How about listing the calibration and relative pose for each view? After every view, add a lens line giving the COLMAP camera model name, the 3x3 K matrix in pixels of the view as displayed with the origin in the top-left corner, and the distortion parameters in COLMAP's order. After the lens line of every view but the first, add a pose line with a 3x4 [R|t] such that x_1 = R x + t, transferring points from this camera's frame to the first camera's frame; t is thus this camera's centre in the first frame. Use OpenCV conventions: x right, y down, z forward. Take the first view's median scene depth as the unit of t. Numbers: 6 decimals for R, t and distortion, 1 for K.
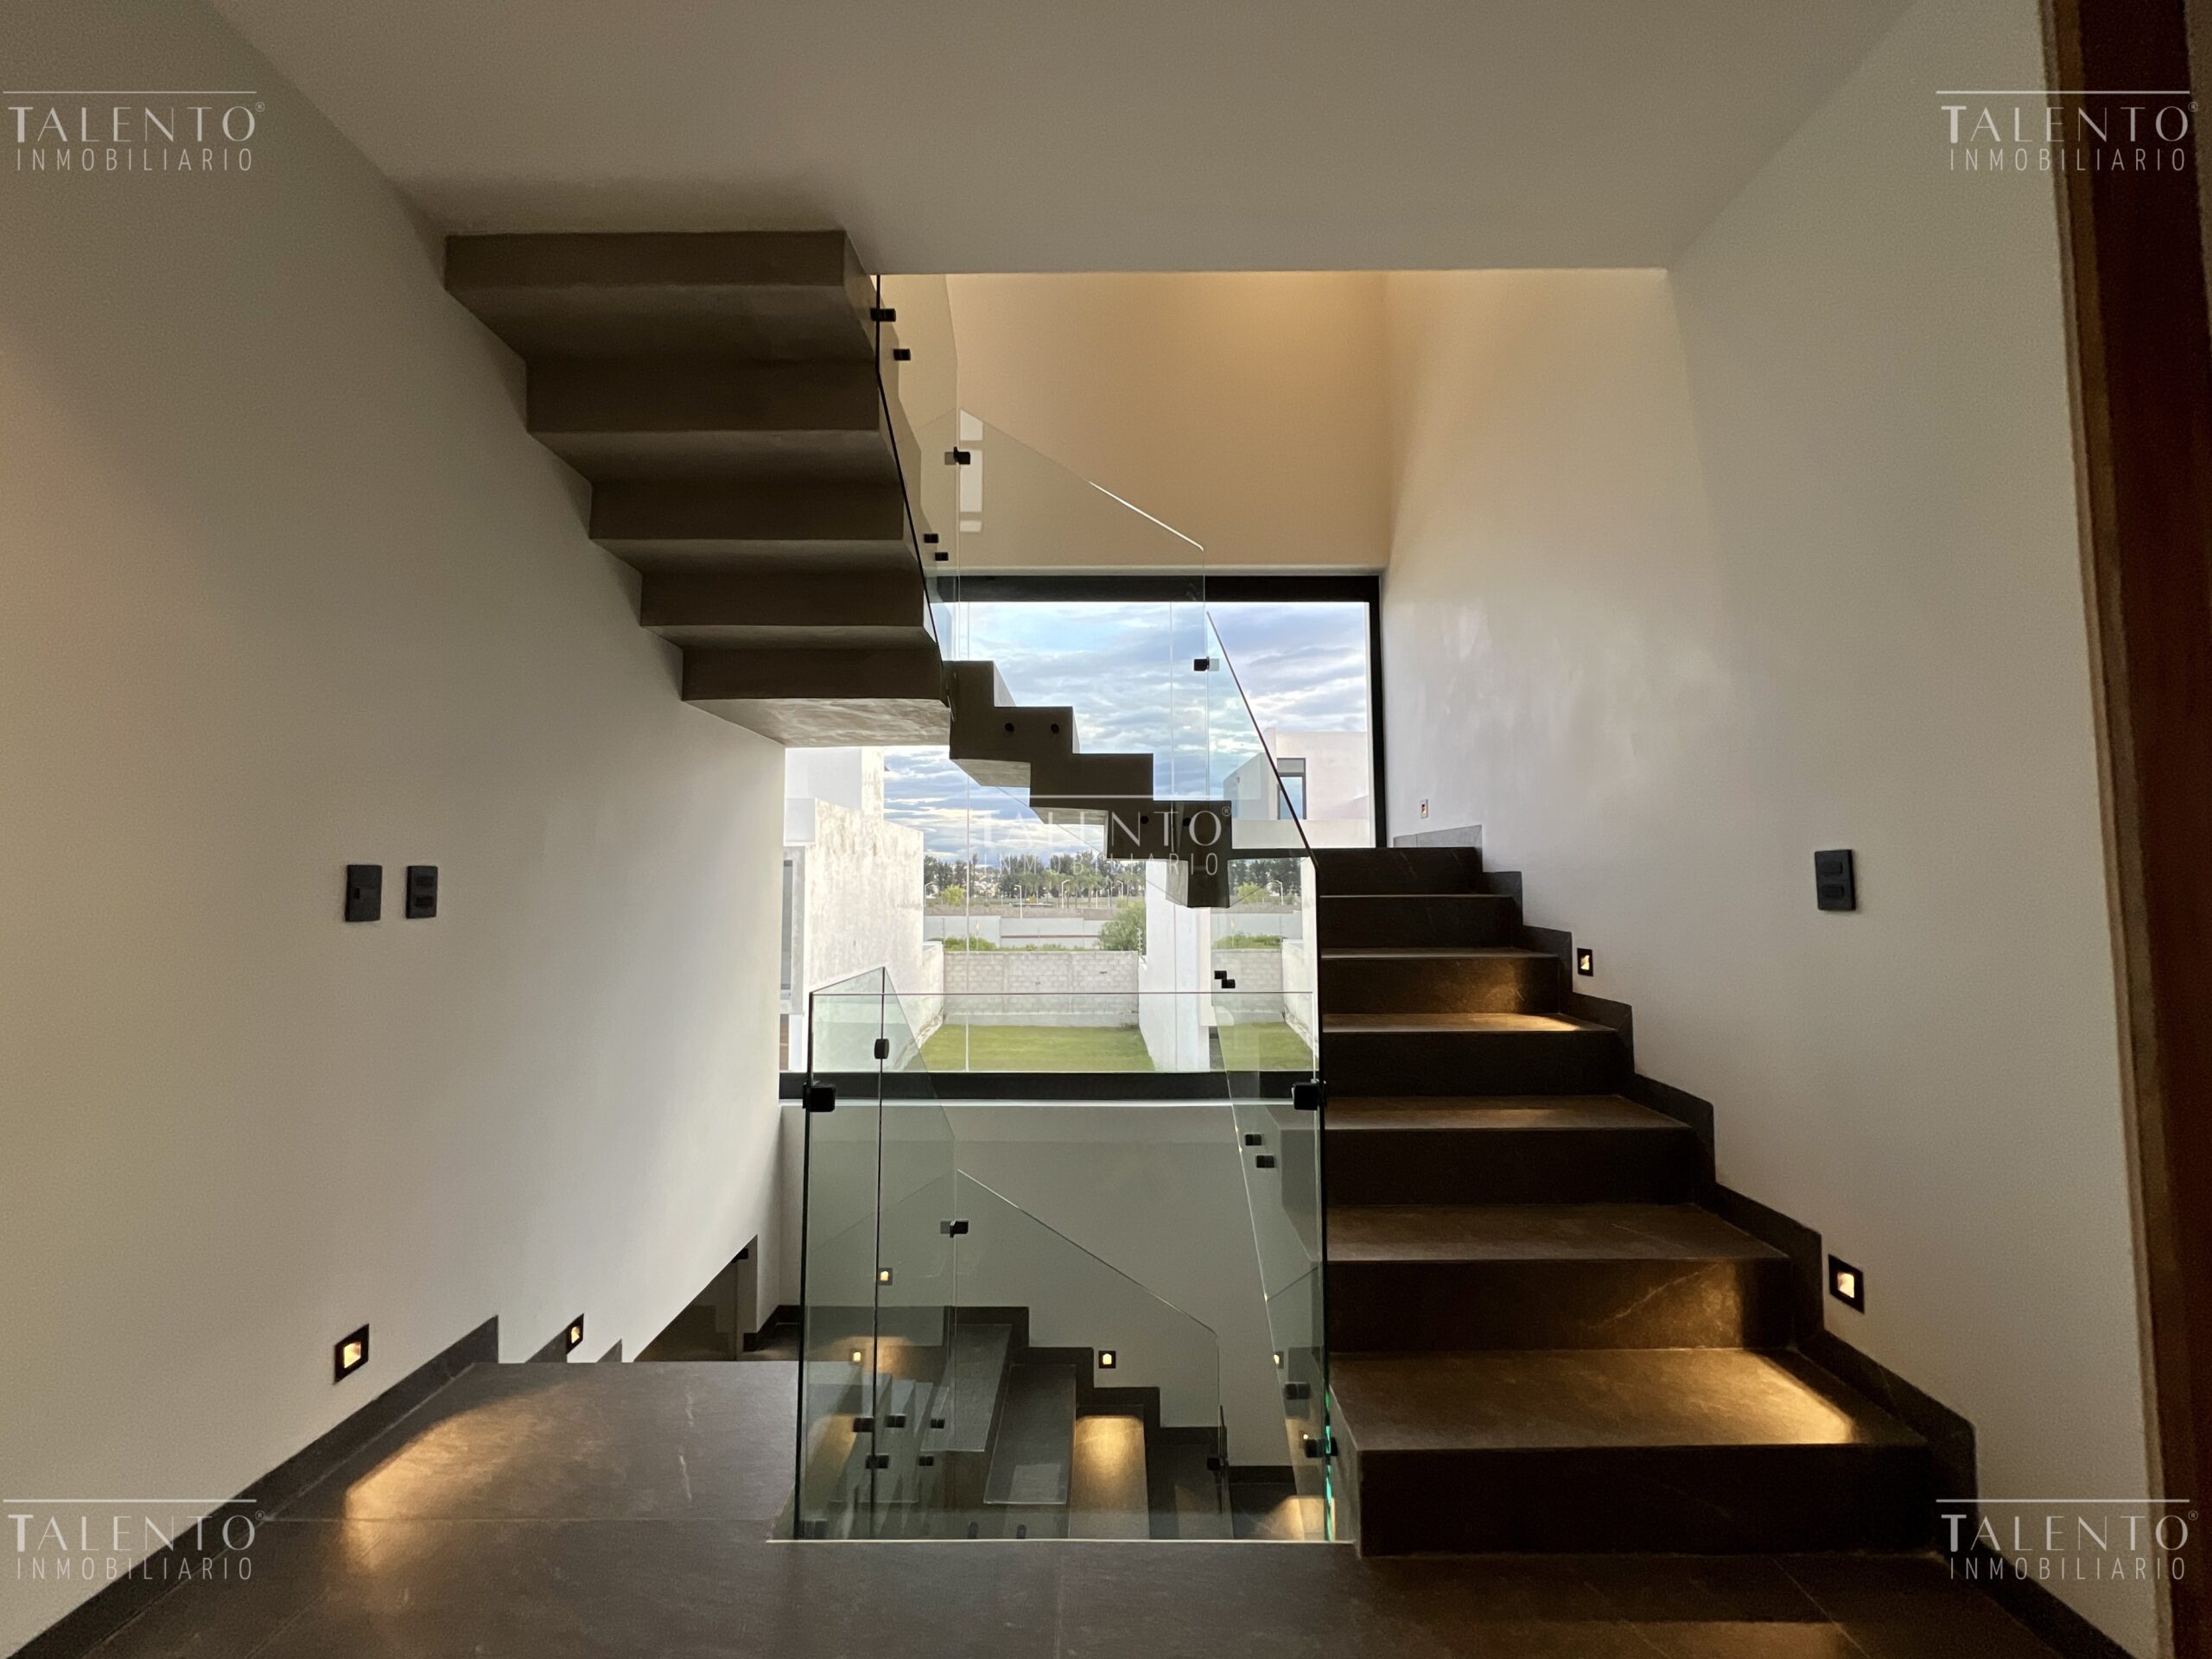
lens RADIAL K [[896.1, 0, 1101.5], [0, 896.1, 827.2], [0, 0, 1]] dist [0.001586, -0.000040]
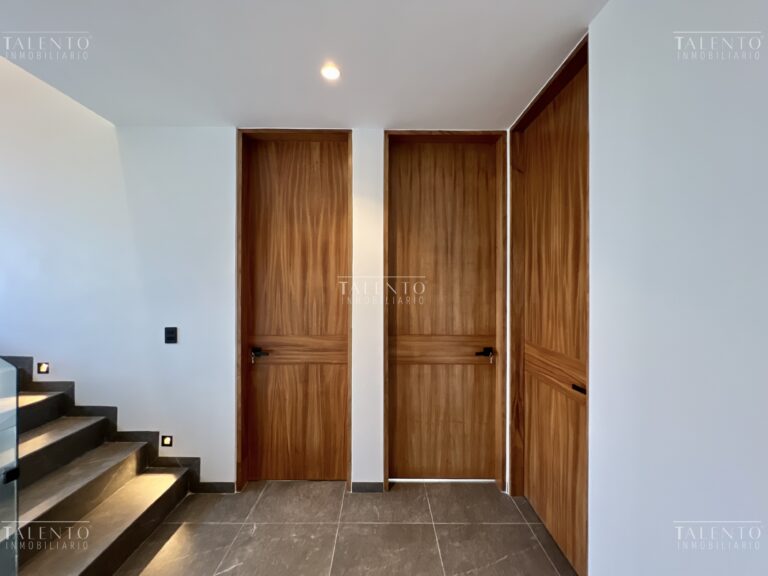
lens RADIAL K [[308.8, 0, 385.3], [0, 308.8, 289.5], [0, 0, 1]] dist [0.004916, -0.000121]
pose [[-0.017526, 0.003279, 0.999841, -0.467696], [-0.068439, 0.997645, -0.004471, -0.177564], [-0.997501, -0.068506, -0.017260, 0.132905]]
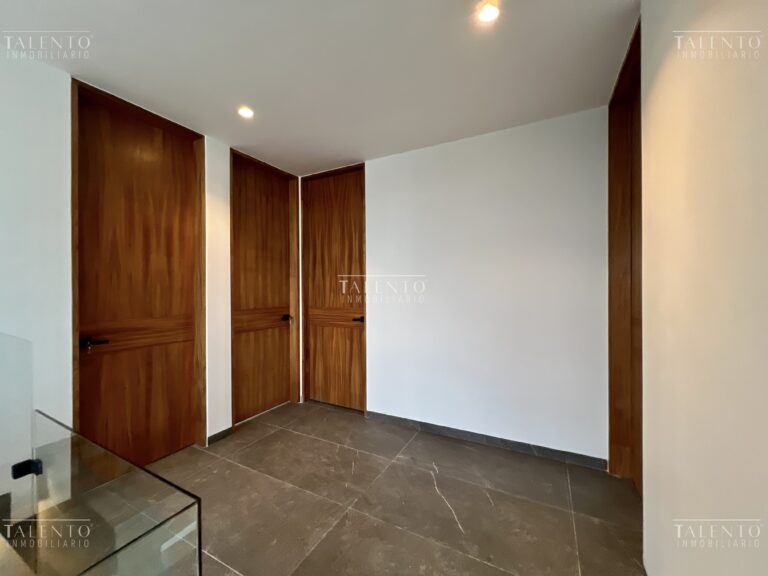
lens RADIAL K [[308.8, 0, 379.1], [0, 308.8, 286.0], [0, 0, 1]] dist [0.004916, -0.000121]
pose [[-0.882988, 0.009700, 0.469295, -0.626202], [-0.022212, 0.997803, -0.062416, -0.040408], [-0.468869, -0.065536, -0.880833, 1.143270]]
